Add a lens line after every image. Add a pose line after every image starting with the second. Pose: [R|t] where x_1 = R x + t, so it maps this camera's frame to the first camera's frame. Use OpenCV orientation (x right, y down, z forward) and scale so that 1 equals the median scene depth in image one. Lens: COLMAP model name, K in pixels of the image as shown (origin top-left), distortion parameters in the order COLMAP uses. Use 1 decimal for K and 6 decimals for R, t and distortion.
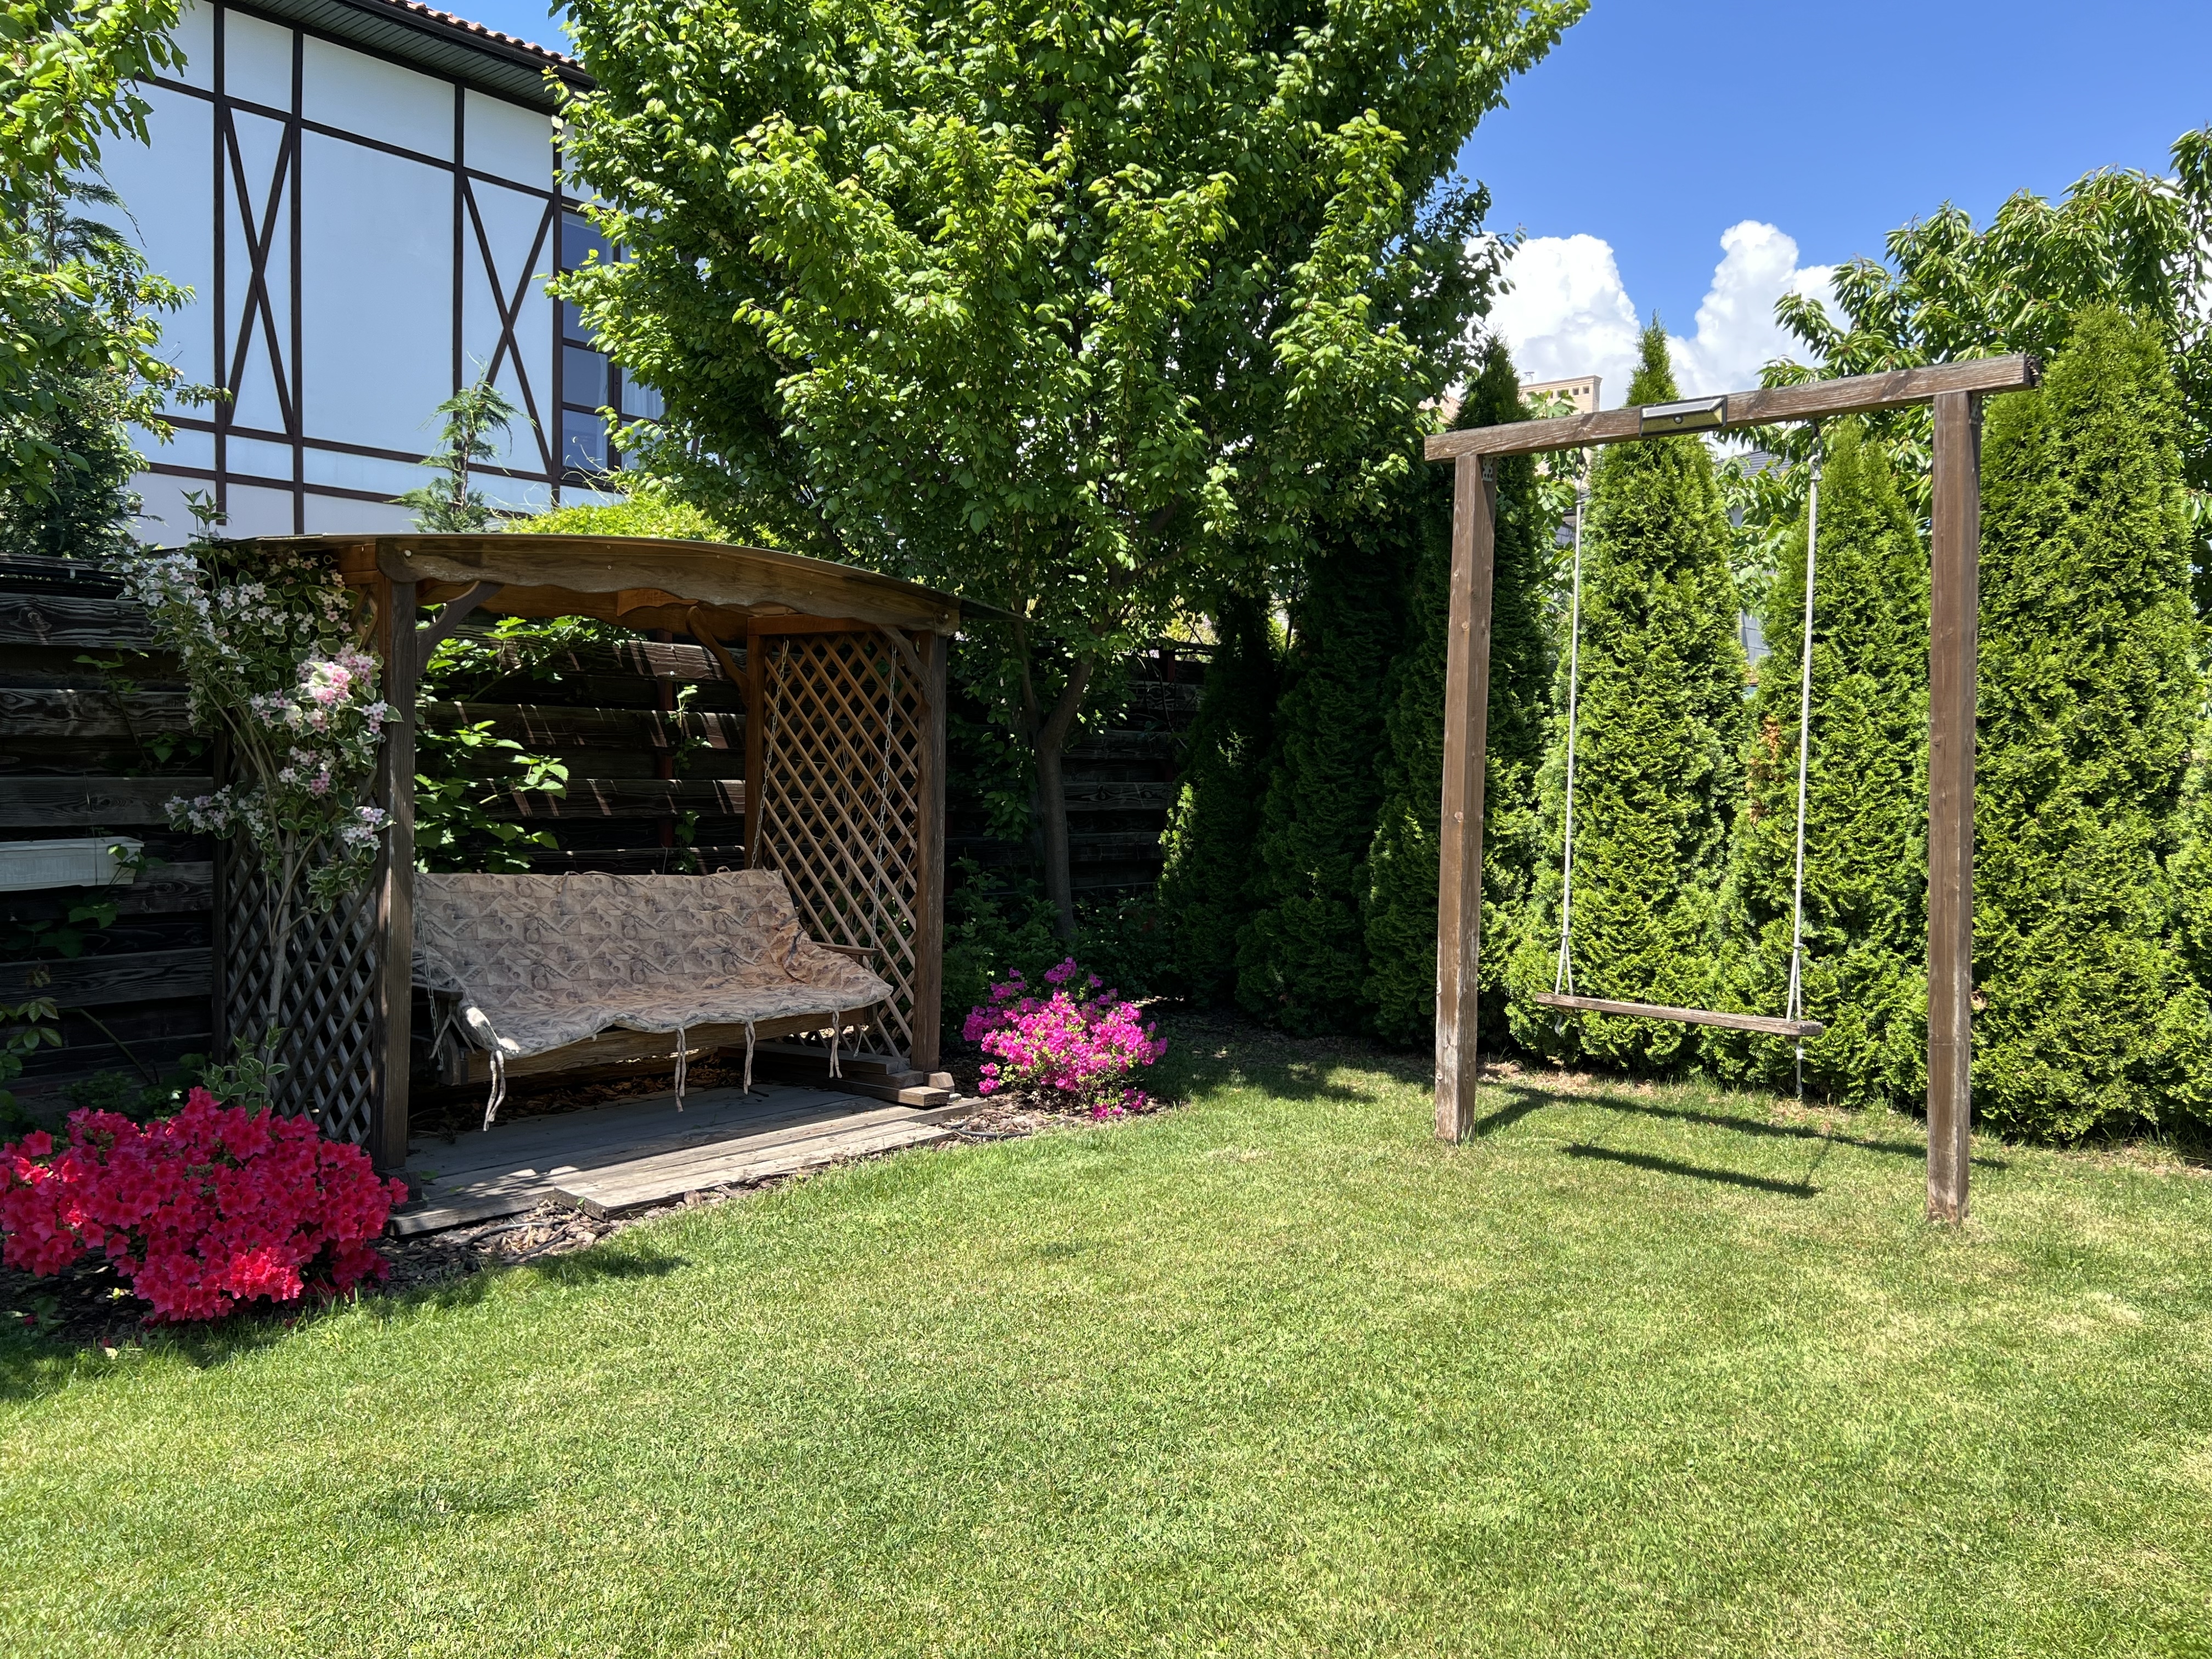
lens RADIAL K [[1660.4, 0, 1105.1], [0, 1660.4, 829.6], [0, 0, 1]] dist [0.002912, 0.000413]
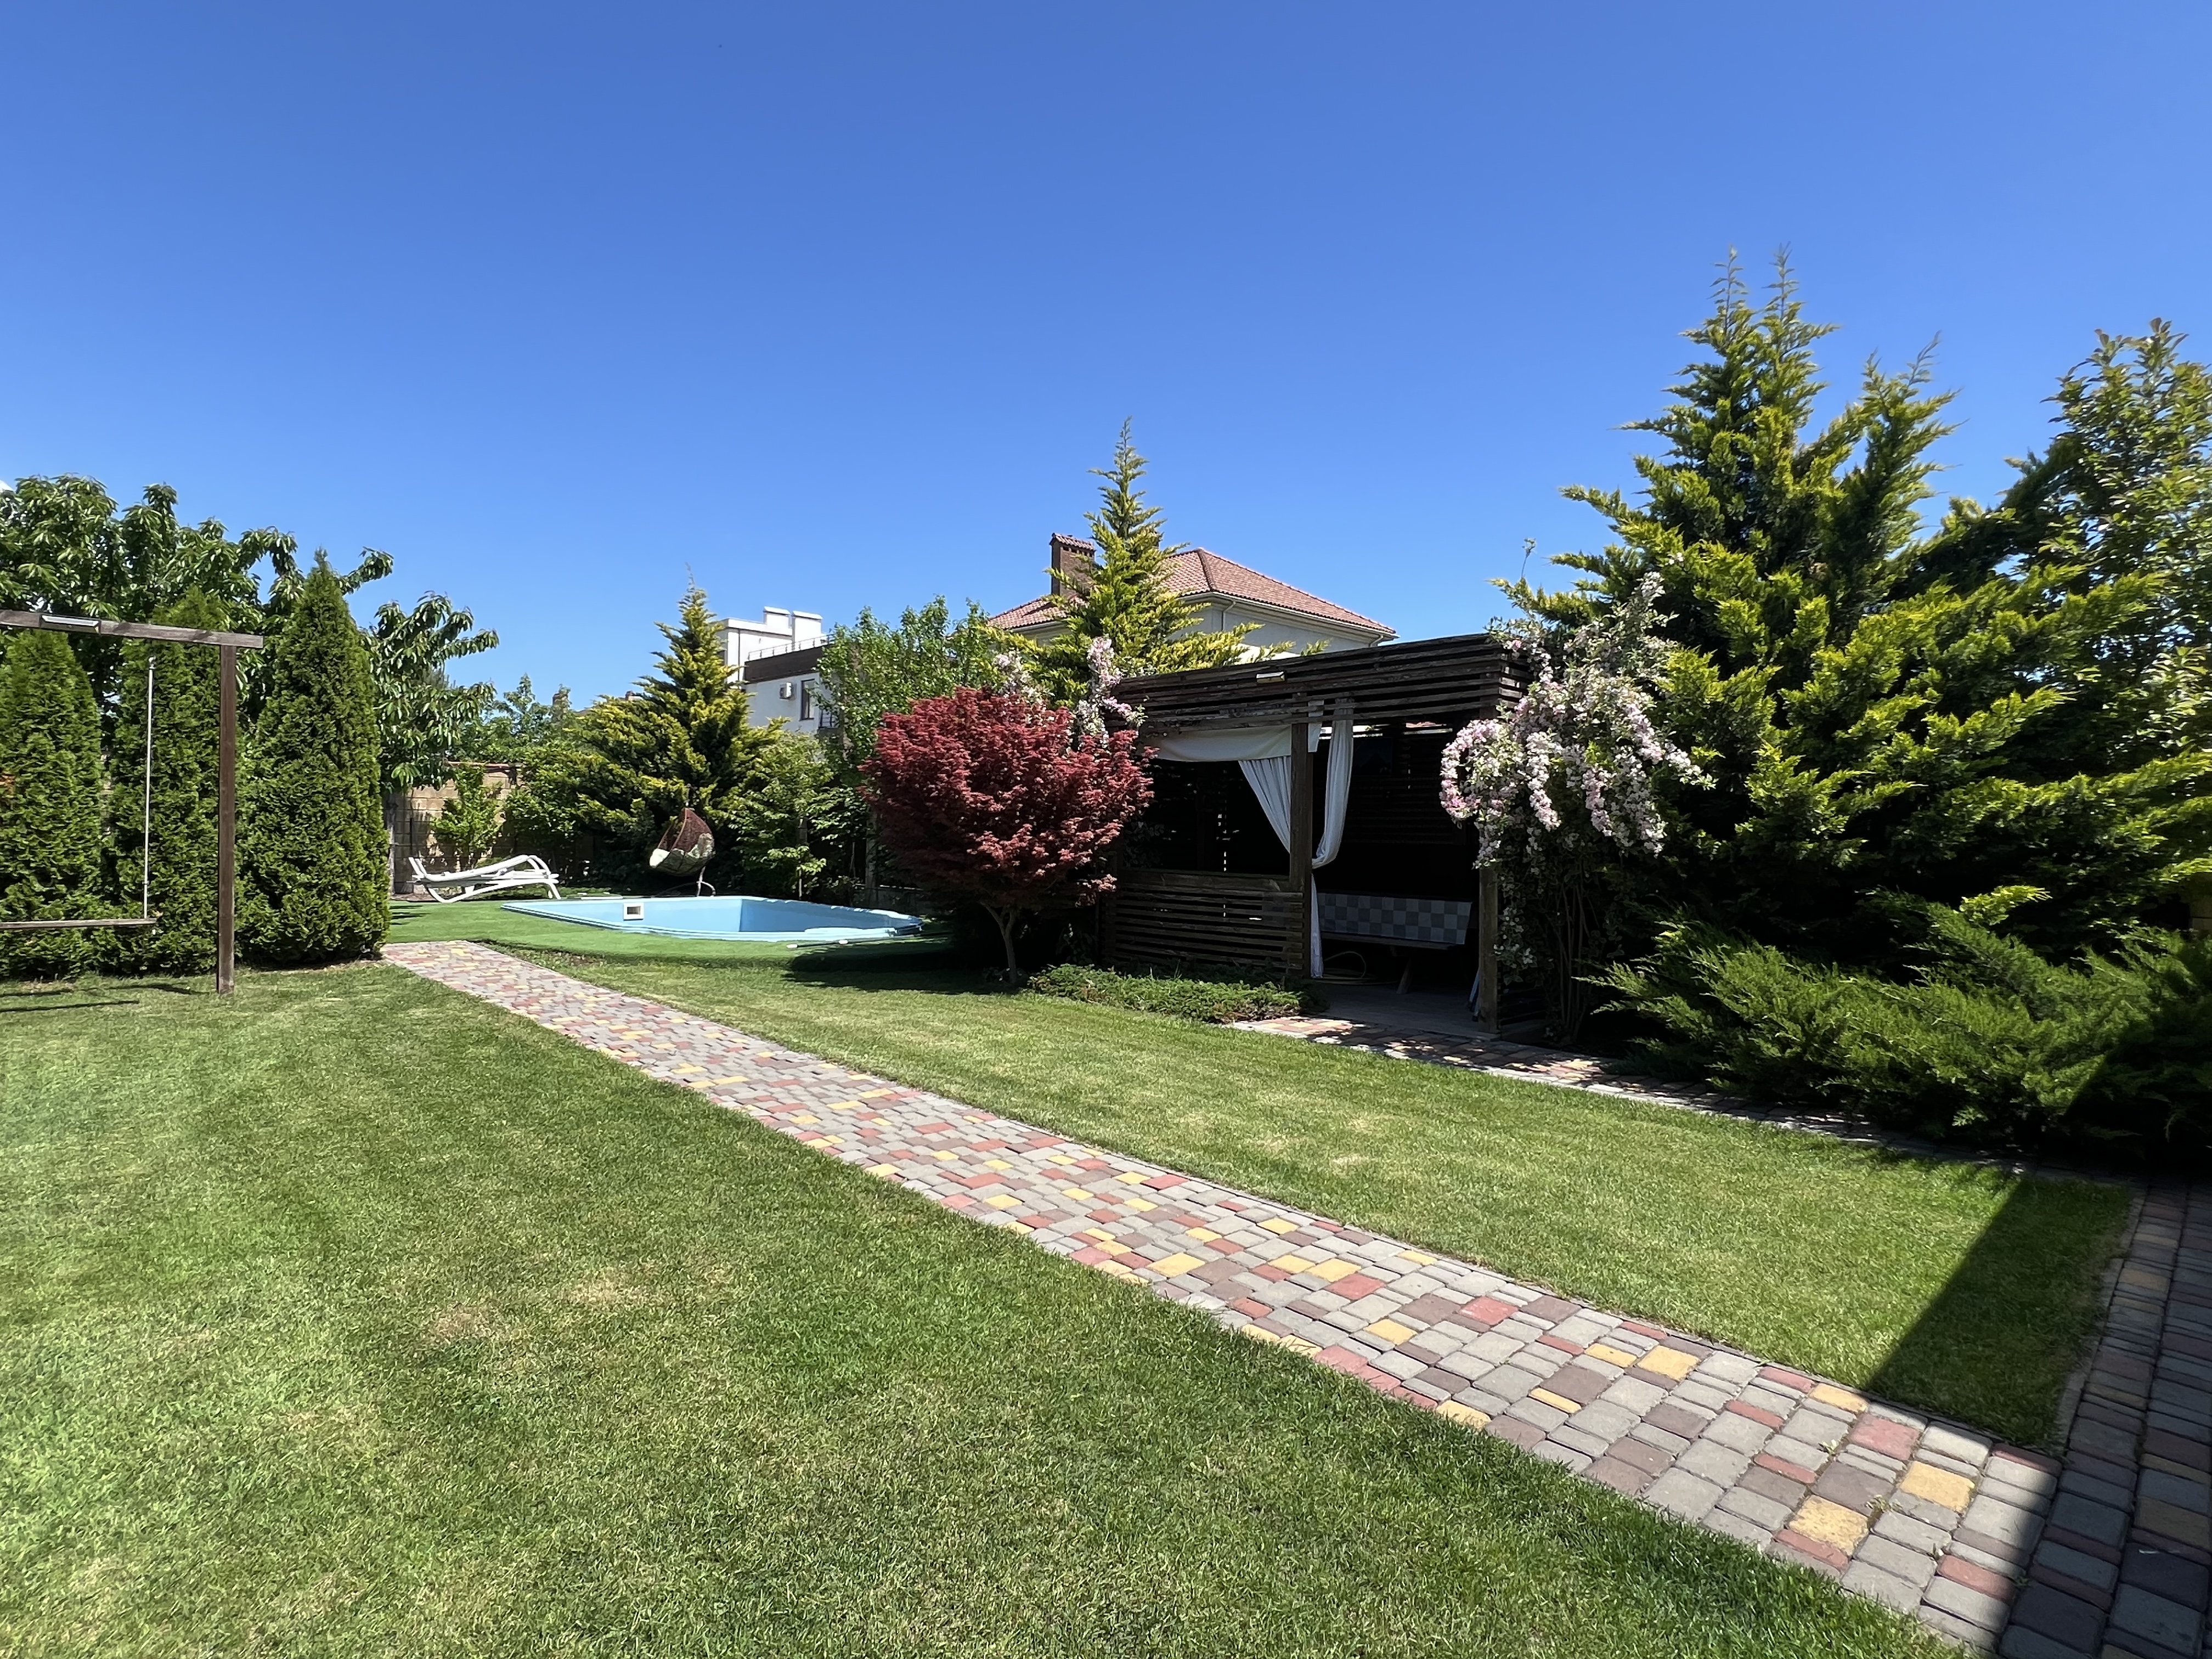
lens RADIAL K [[1095.1, 0, 1105.1], [0, 1095.1, 828.1], [0, 0, 1]] dist [-0.000553, -0.000103]
pose [[0.079023, -0.013781, 0.996777, -0.758850], [0.031375, 0.999443, 0.011330, 0.019263], [-0.996379, 0.030378, 0.079412, -0.301696]]
